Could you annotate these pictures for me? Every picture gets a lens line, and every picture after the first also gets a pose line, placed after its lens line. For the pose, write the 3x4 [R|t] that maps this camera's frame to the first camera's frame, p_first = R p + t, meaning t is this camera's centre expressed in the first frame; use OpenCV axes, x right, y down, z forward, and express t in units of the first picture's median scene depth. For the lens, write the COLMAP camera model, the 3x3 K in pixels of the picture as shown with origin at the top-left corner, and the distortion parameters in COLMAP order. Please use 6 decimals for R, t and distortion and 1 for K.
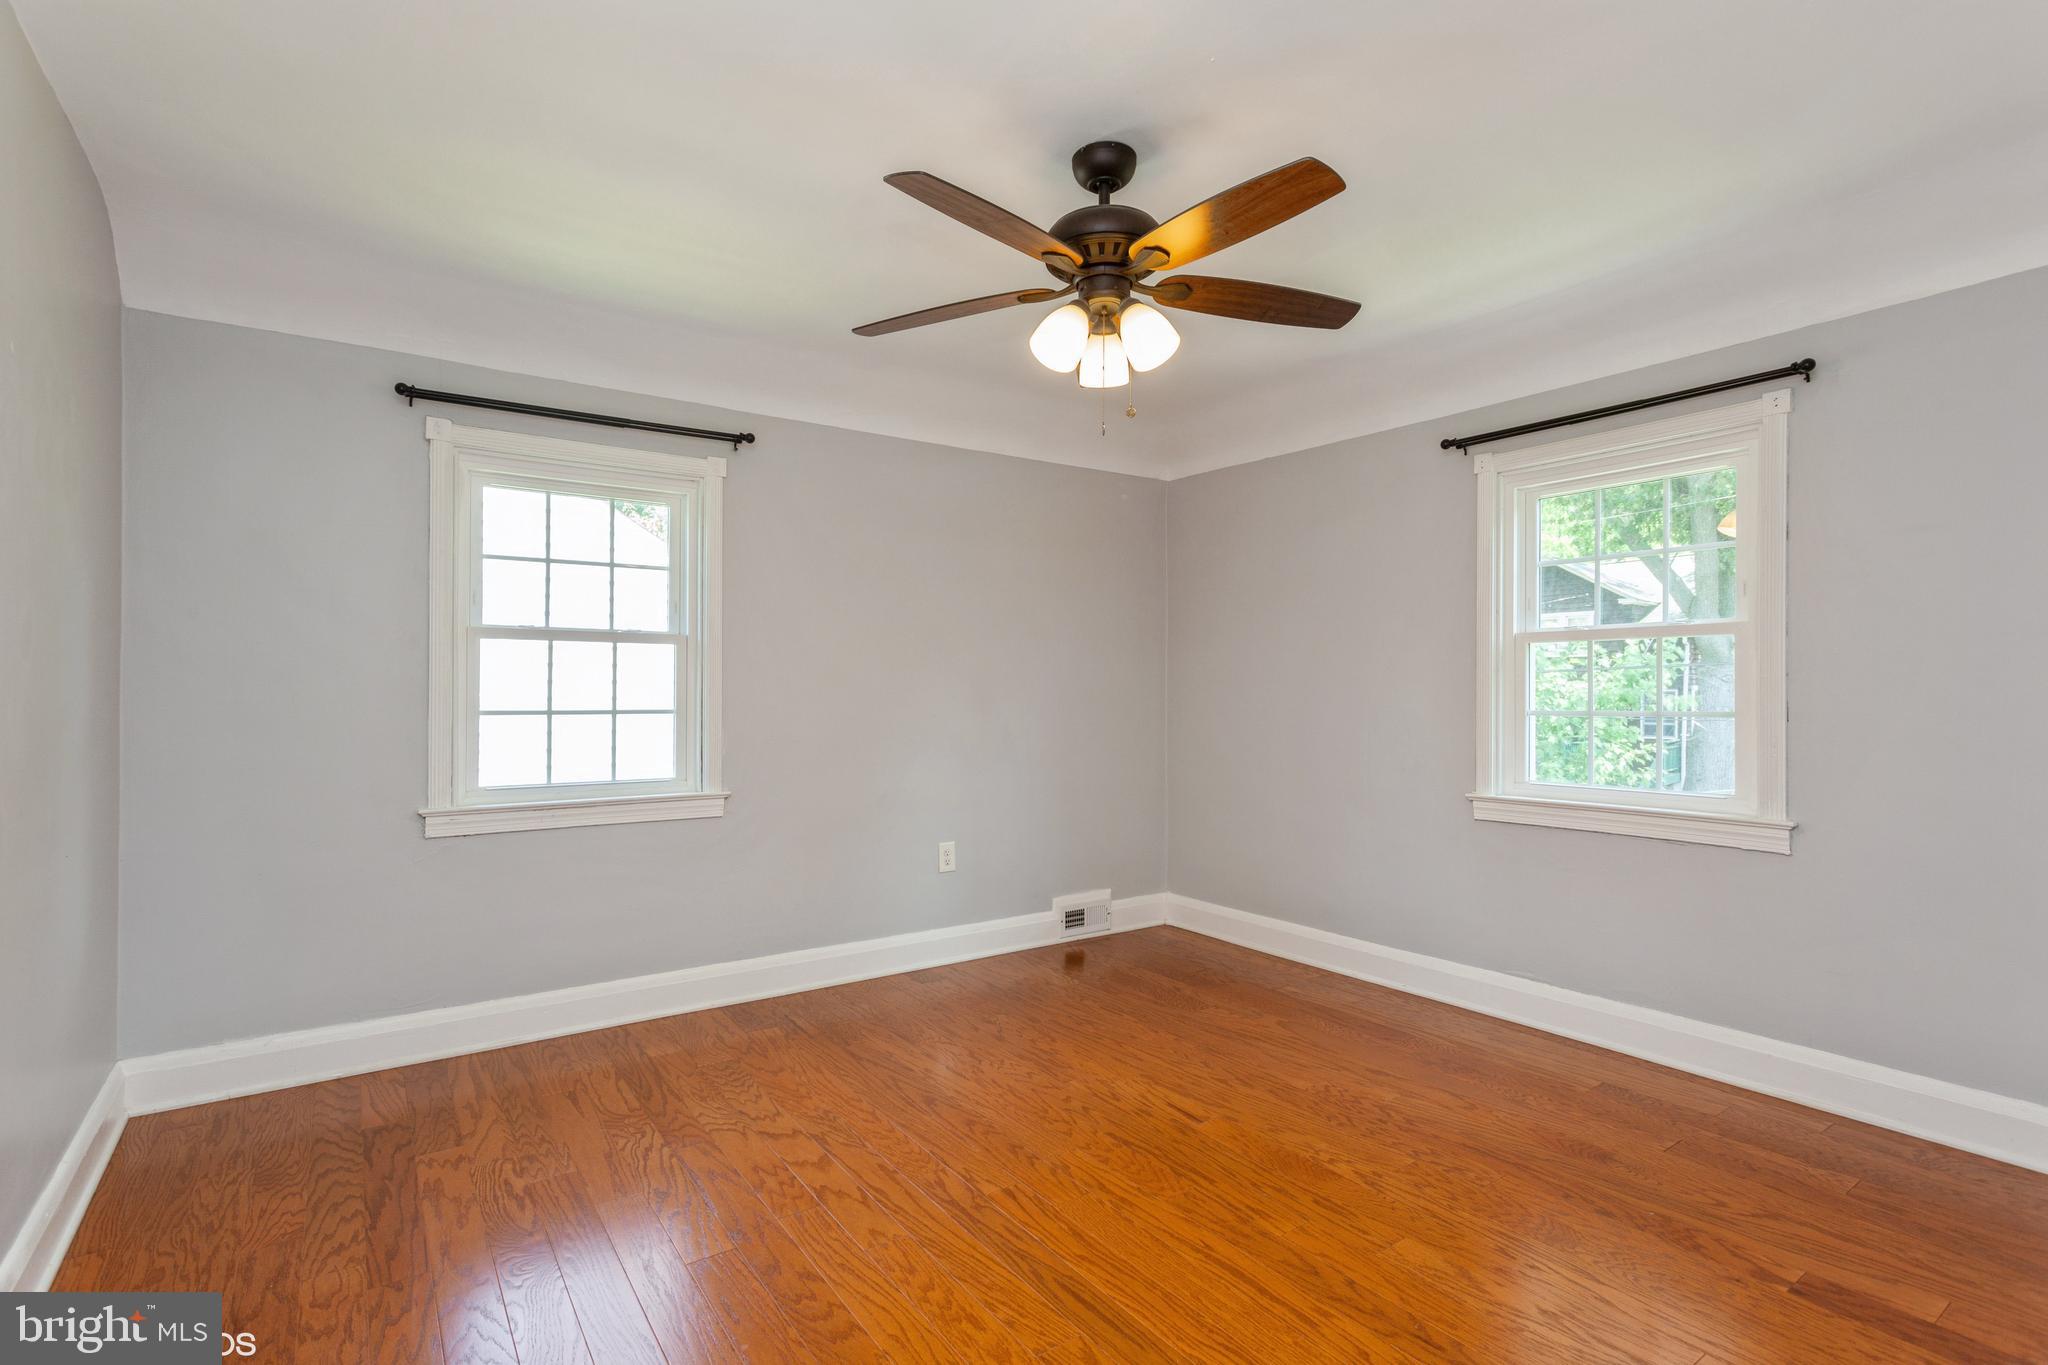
lens RADIAL K [[977.3, 0, 1037.8], [0, 977.3, 694.8], [0, 0, 1]] dist [0.001513, 0.002667]
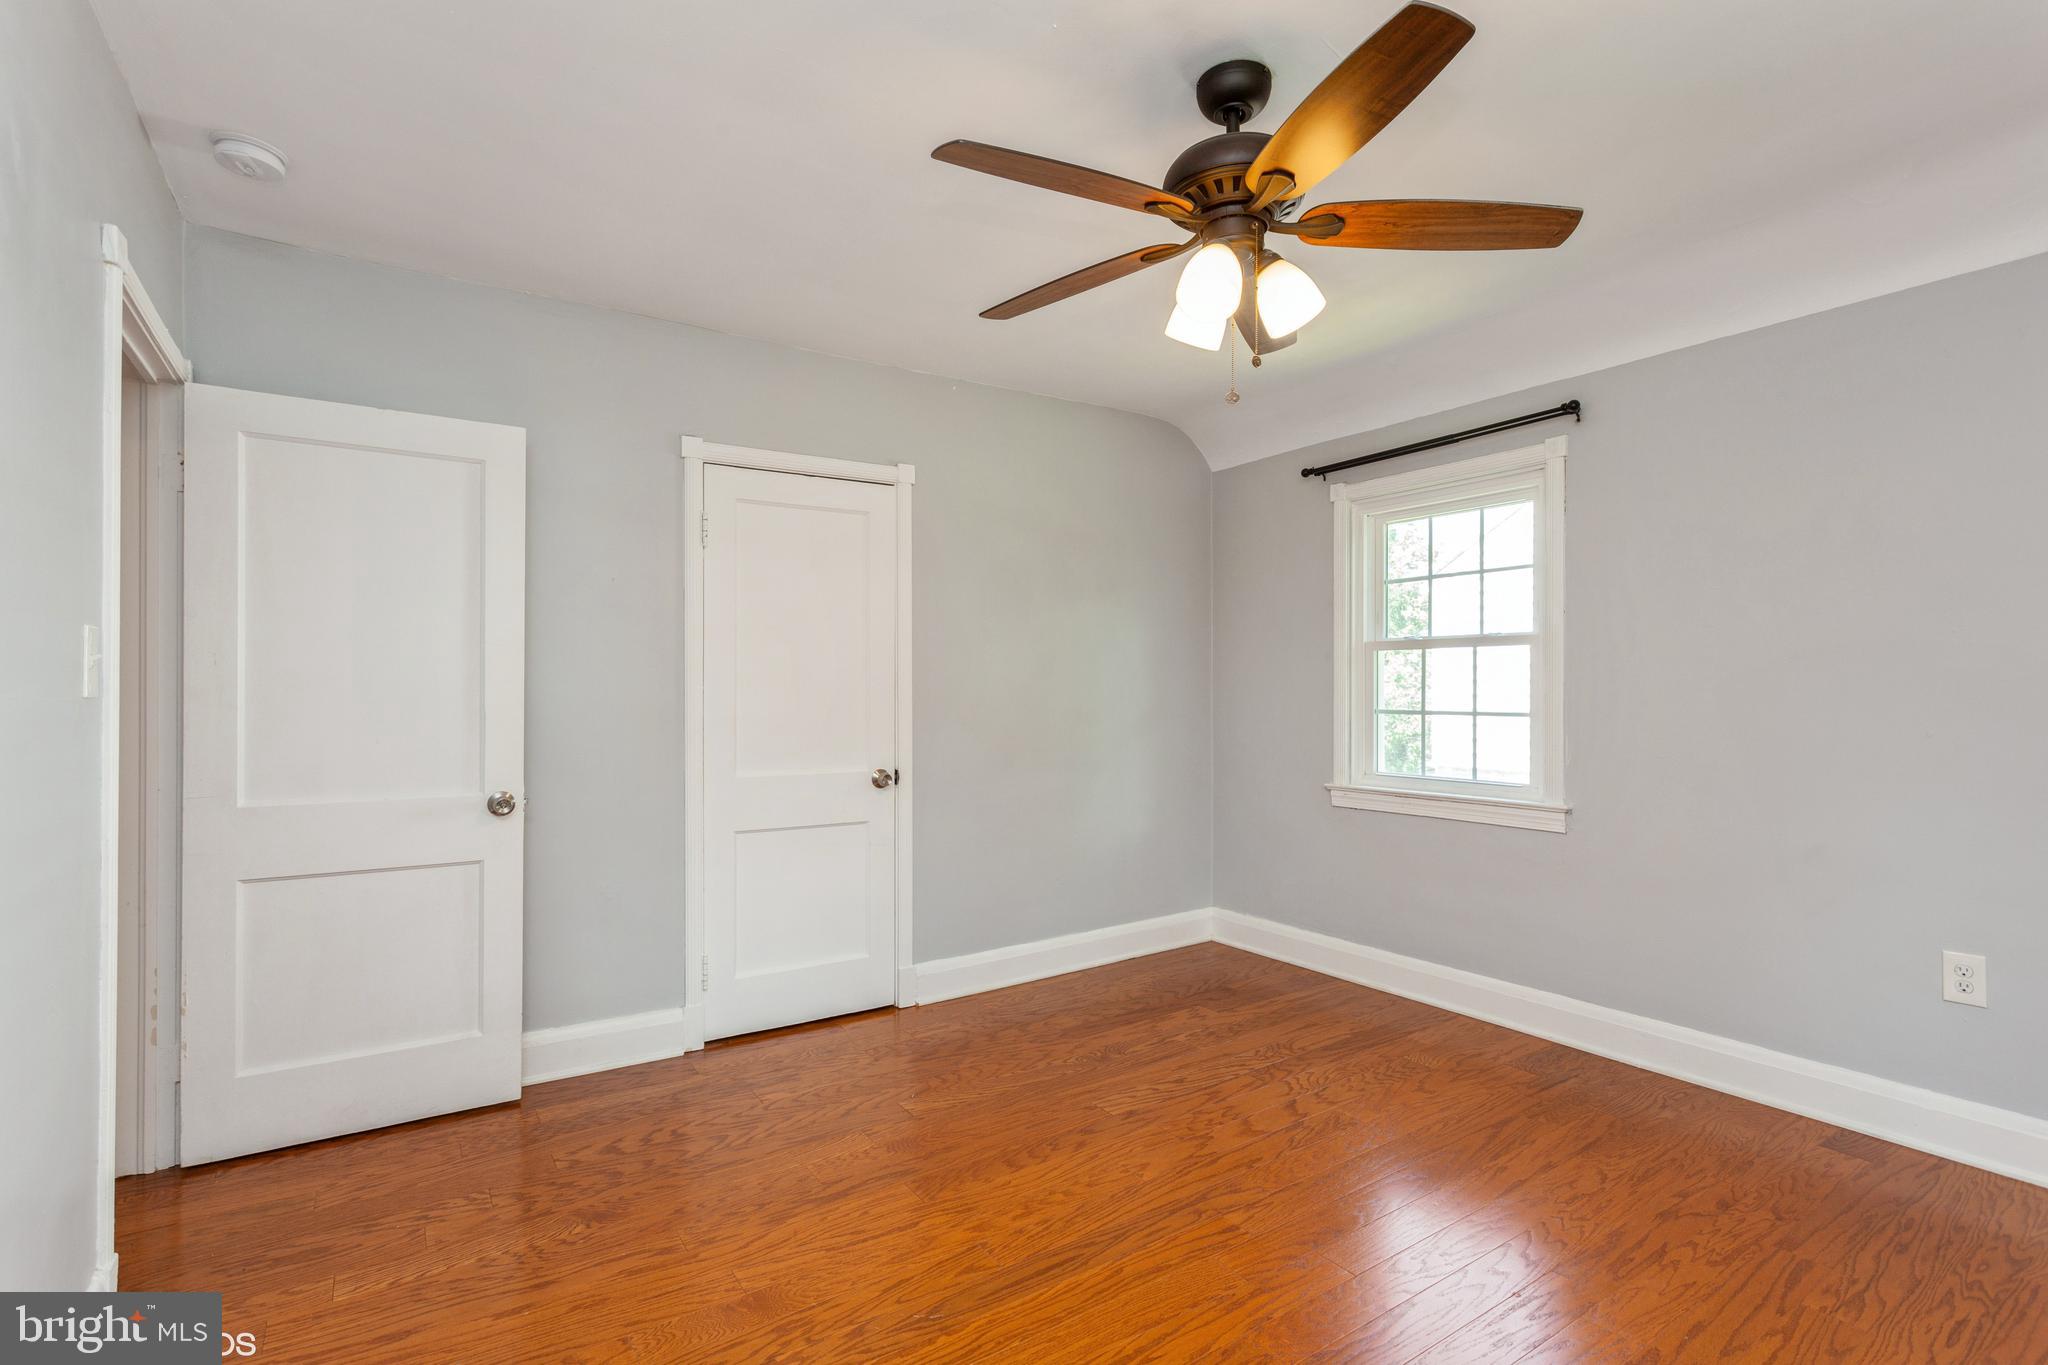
lens RADIAL K [[977.3, 0, 1028.6], [0, 977.3, 684.9], [0, 0, 1]] dist [0.001513, 0.002667]
pose [[-0.031237, -0.006361, -0.999492, 0.779879], [-0.000040, 0.999980, -0.006363, -0.007901], [0.999512, -0.000158, -0.031237, 0.705608]]
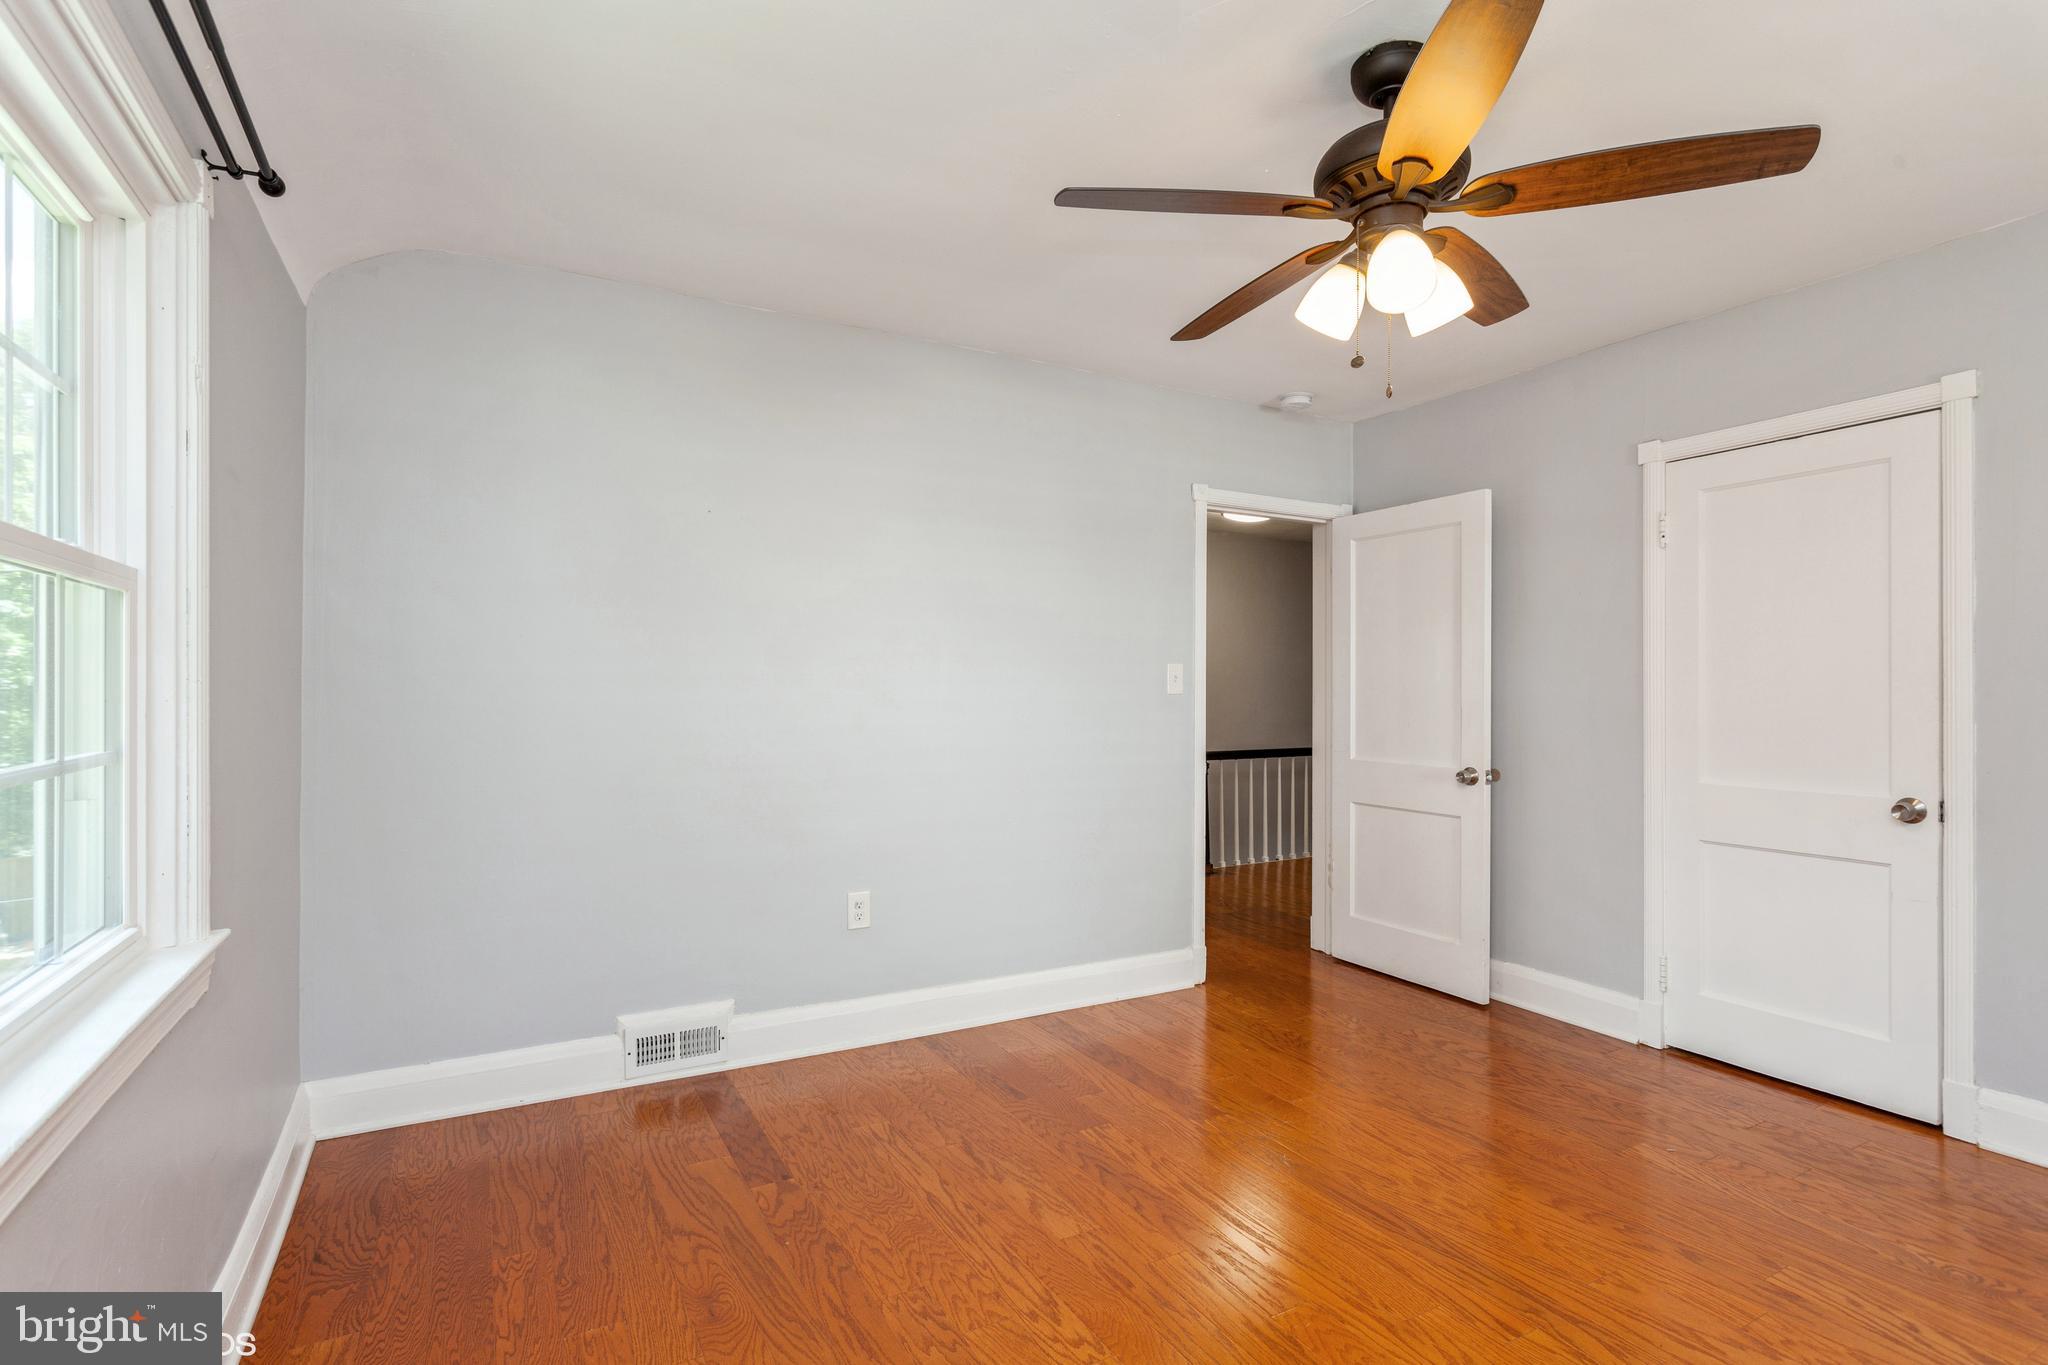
lens RADIAL K [[977.3, 0, 1017.2], [0, 977.3, 678.0], [0, 0, 1]] dist [0.001513, 0.002667]
pose [[-0.993041, 0.001764, 0.117759, 0.232576], [0.000490, 0.999941, -0.010847, -0.012710], [-0.117771, -0.010714, -0.992983, 1.563560]]
